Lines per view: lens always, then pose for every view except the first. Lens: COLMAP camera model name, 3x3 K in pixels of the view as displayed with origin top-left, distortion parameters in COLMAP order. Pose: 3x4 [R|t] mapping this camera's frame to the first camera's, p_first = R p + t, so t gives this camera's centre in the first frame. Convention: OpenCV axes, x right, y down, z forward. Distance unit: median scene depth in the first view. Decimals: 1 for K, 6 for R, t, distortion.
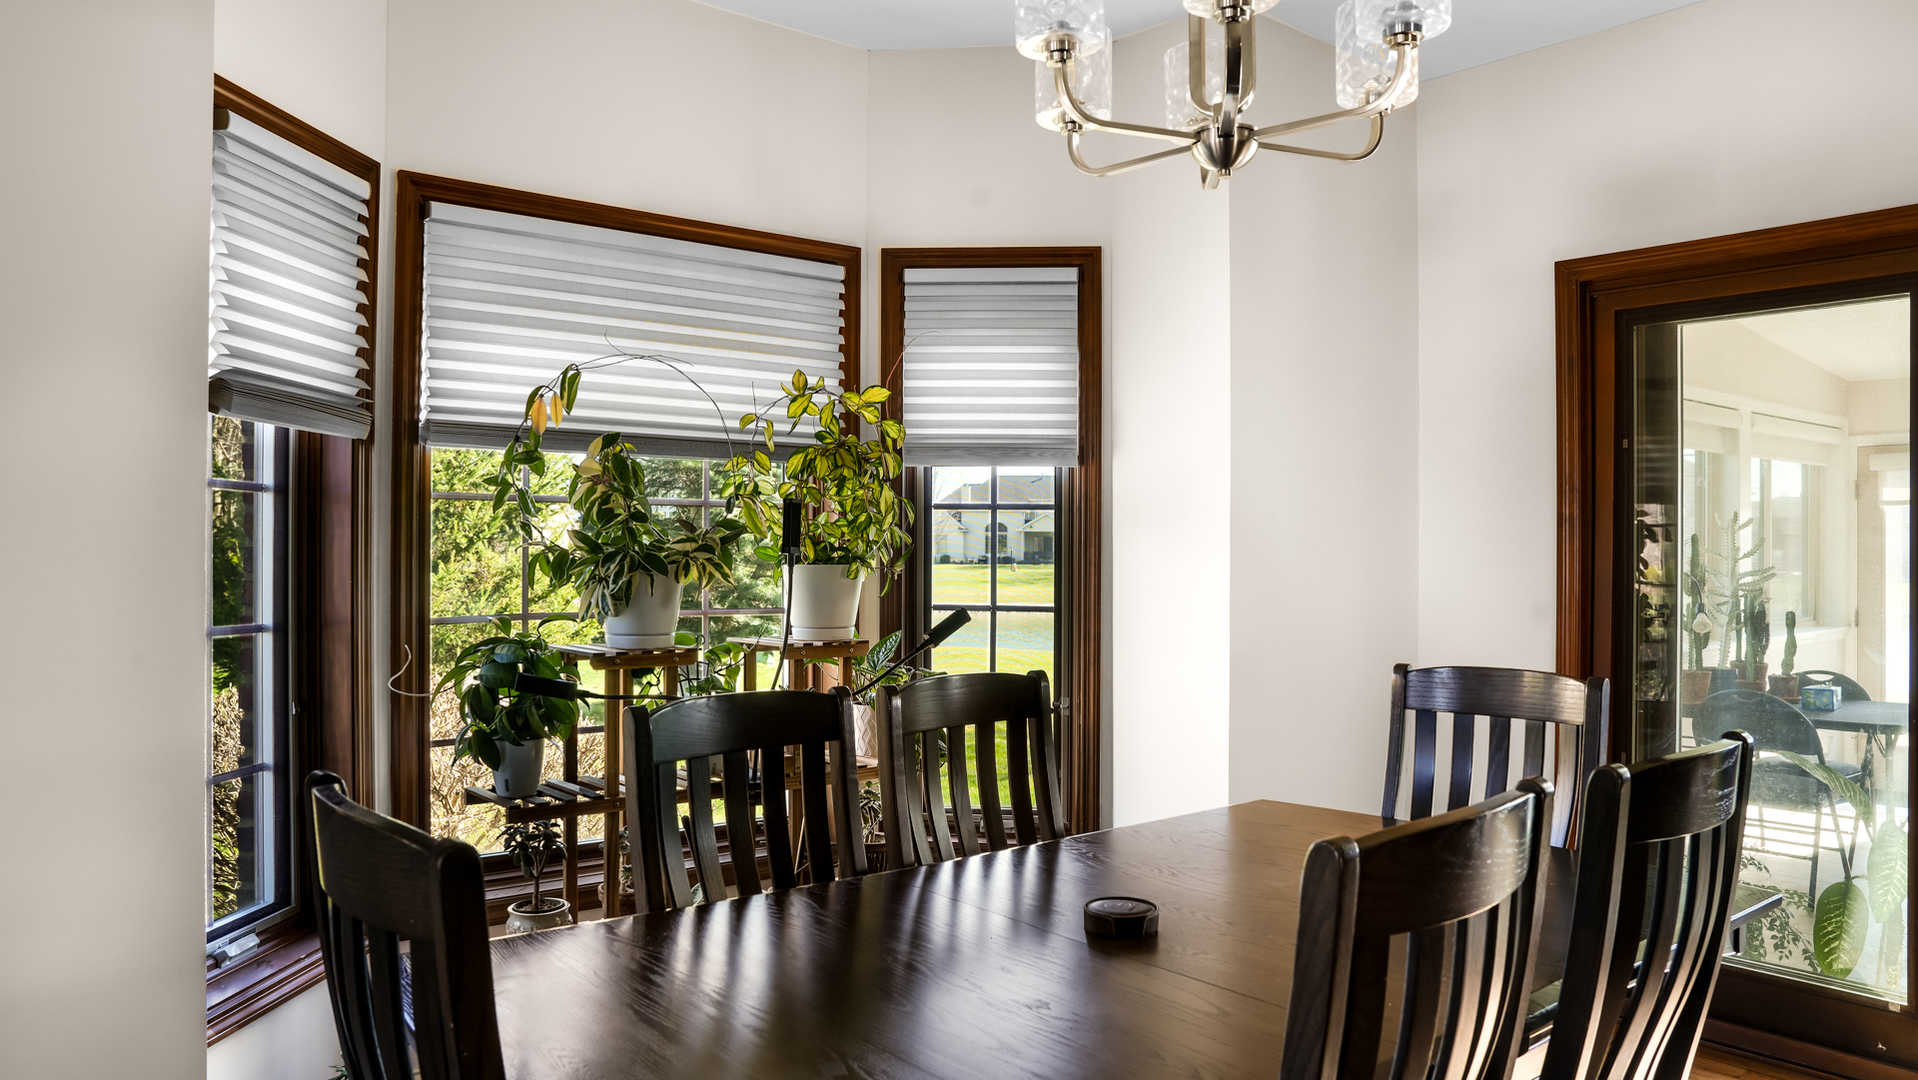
lens RADIAL K [[1394.3, 0, 956.7], [0, 1394.3, 588.9], [0, 0, 1]] dist [-0.141700, 0.181706]
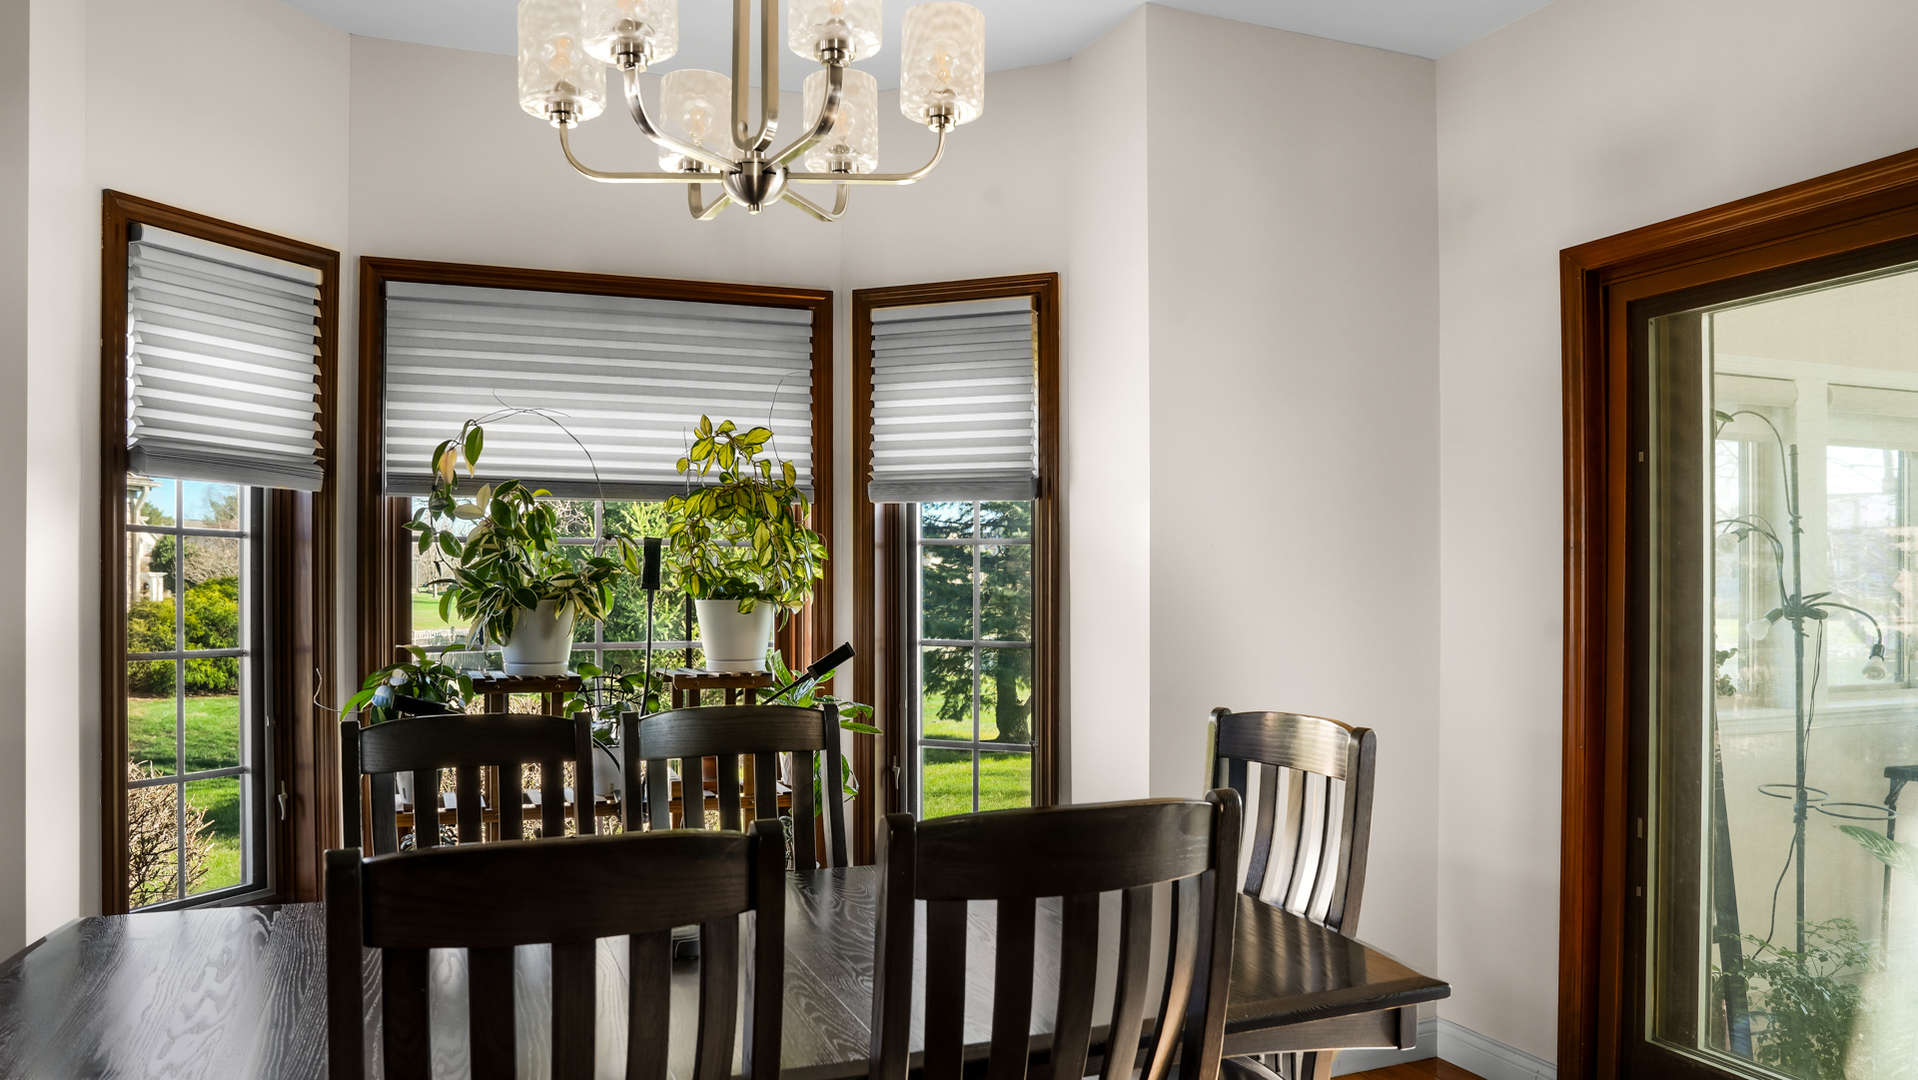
lens RADIAL K [[1387.0, 0, 873.4], [0, 1387.0, 643.3], [0, 0, 1]] dist [-0.099699, 0.072051]
pose [[0.945450, 0.009441, -0.325632, 0.332738], [-0.004817, 0.999876, 0.015004, -0.000290], [0.325733, -0.012617, 0.945378, 0.042677]]
